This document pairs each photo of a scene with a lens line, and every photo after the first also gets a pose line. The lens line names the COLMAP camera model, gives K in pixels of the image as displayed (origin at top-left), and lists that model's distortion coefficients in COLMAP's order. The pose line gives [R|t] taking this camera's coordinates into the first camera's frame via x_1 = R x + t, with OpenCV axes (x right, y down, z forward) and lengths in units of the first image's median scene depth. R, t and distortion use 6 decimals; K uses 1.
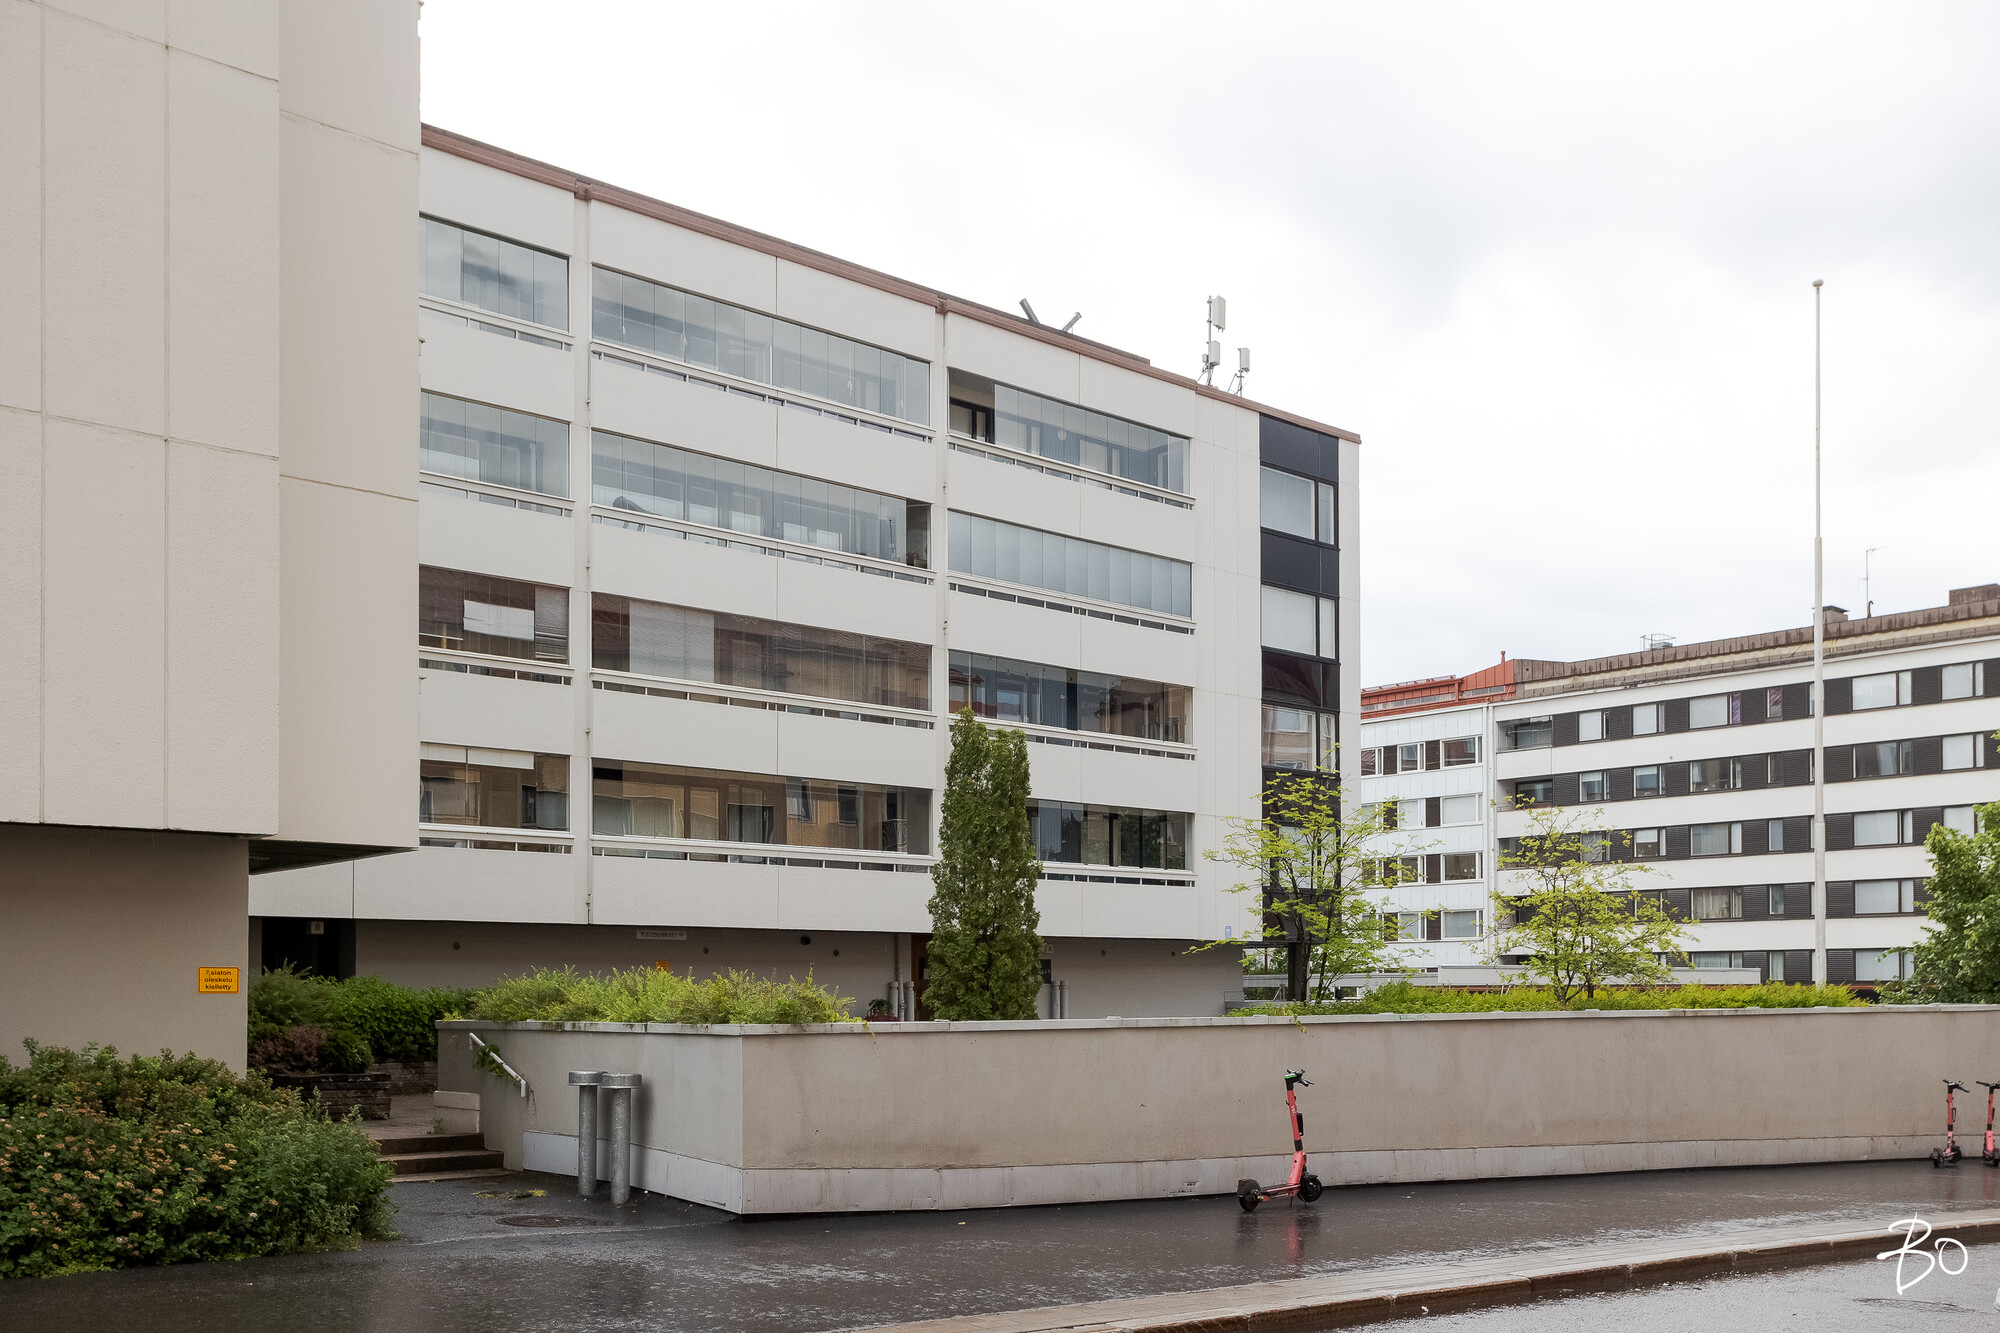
lens RADIAL K [[1792.8, 0, 1000.0], [0, 1792.8, 666.5], [0, 0, 1]] dist [0.006504, 0.001134]
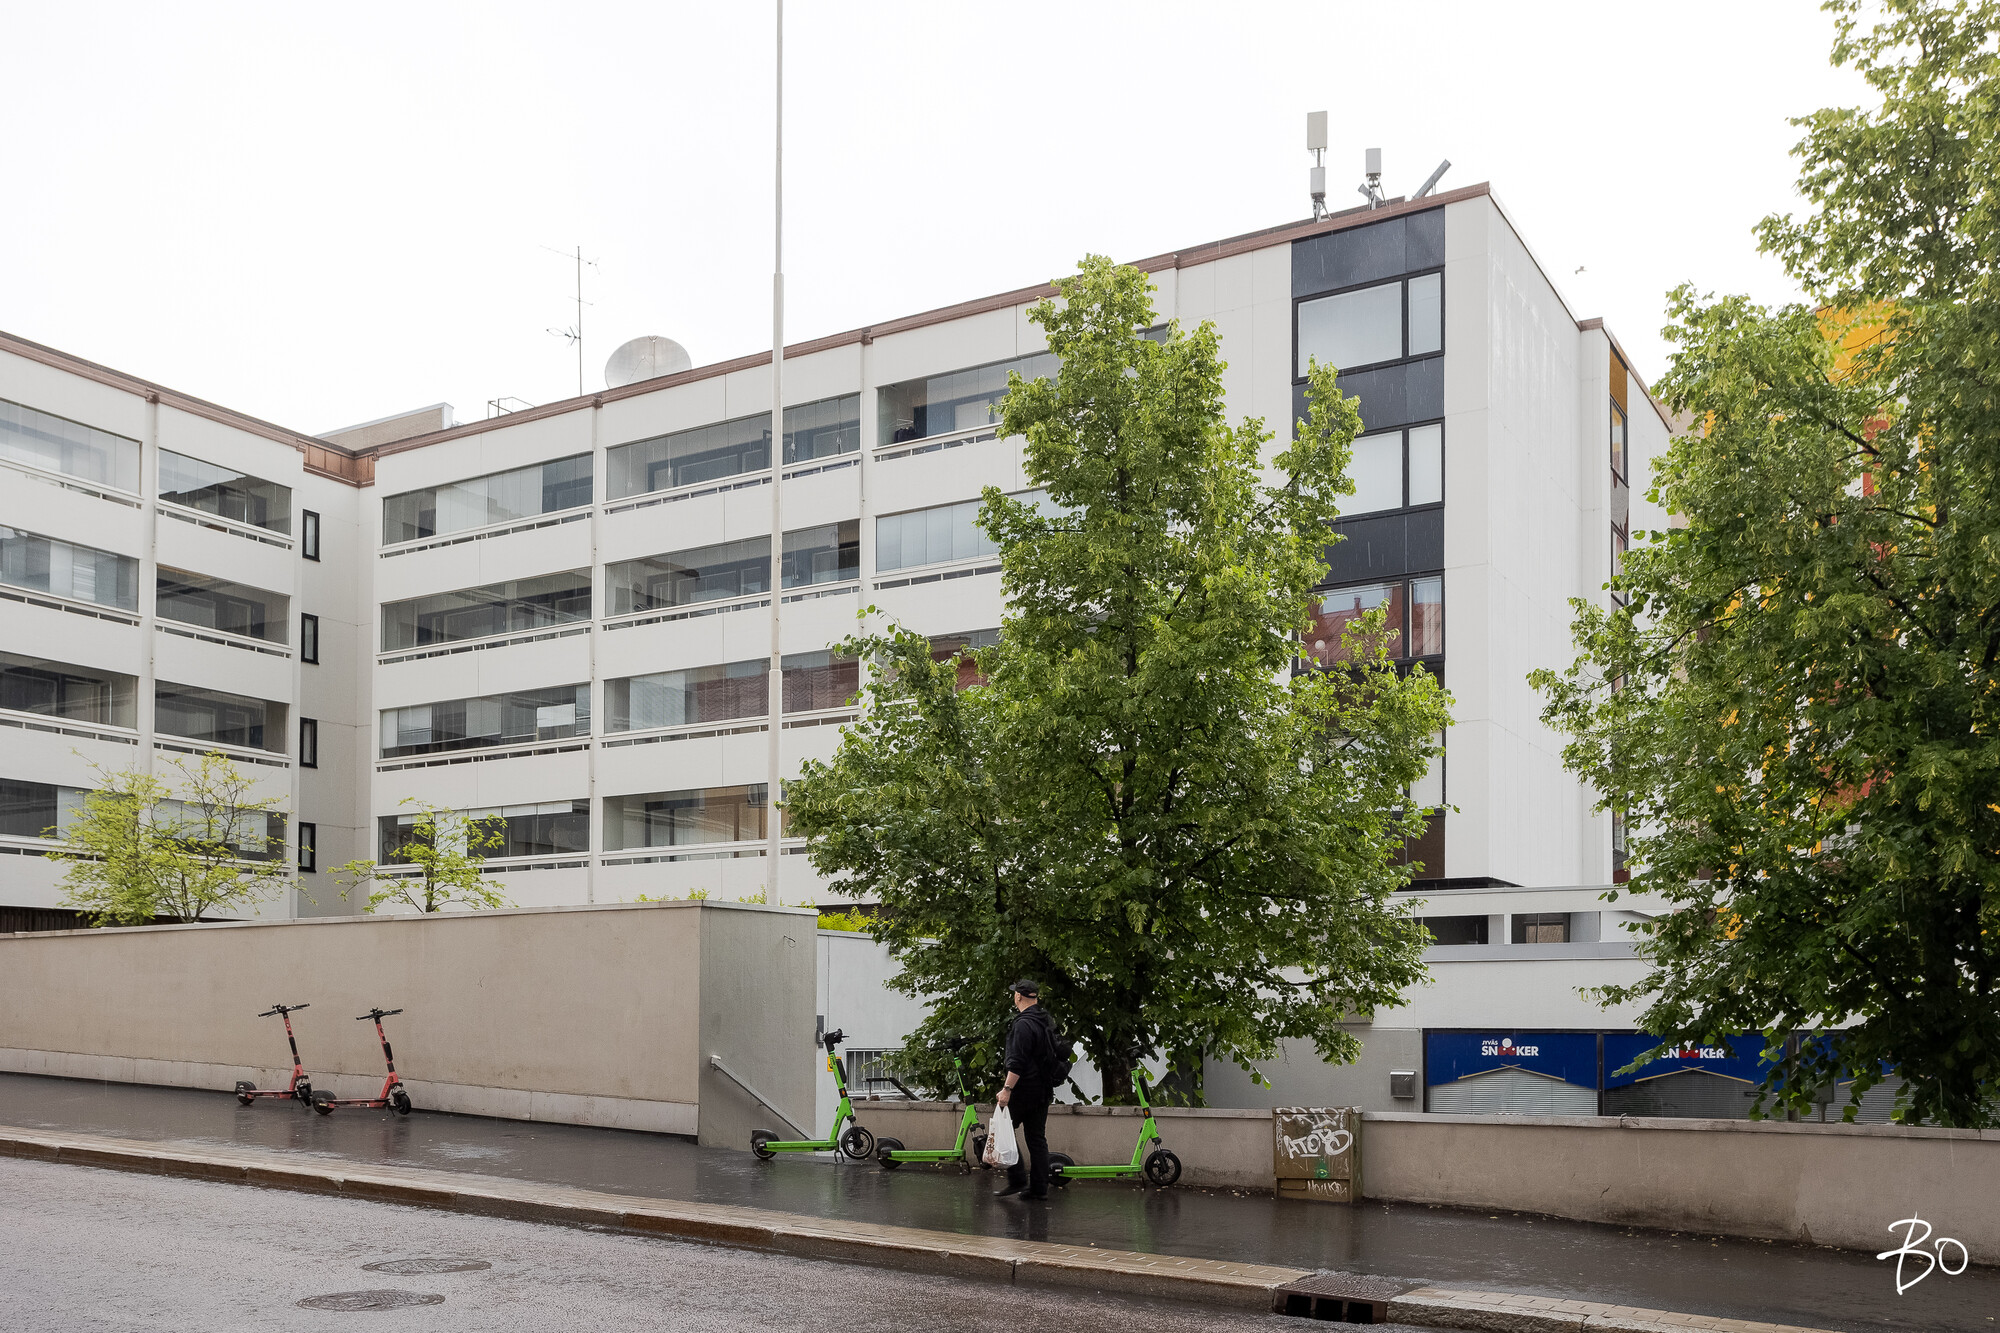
lens RADIAL K [[1779.7, 0, 1000.0], [0, 1779.7, 666.5], [0, 0, 1]] dist [-0.008569, -0.003227]
pose [[0.301456, -0.183957, -0.935566, 0.843562], [0.175080, 0.975208, -0.135337, 0.137088], [0.937268, -0.123001, 0.326190, 0.596249]]
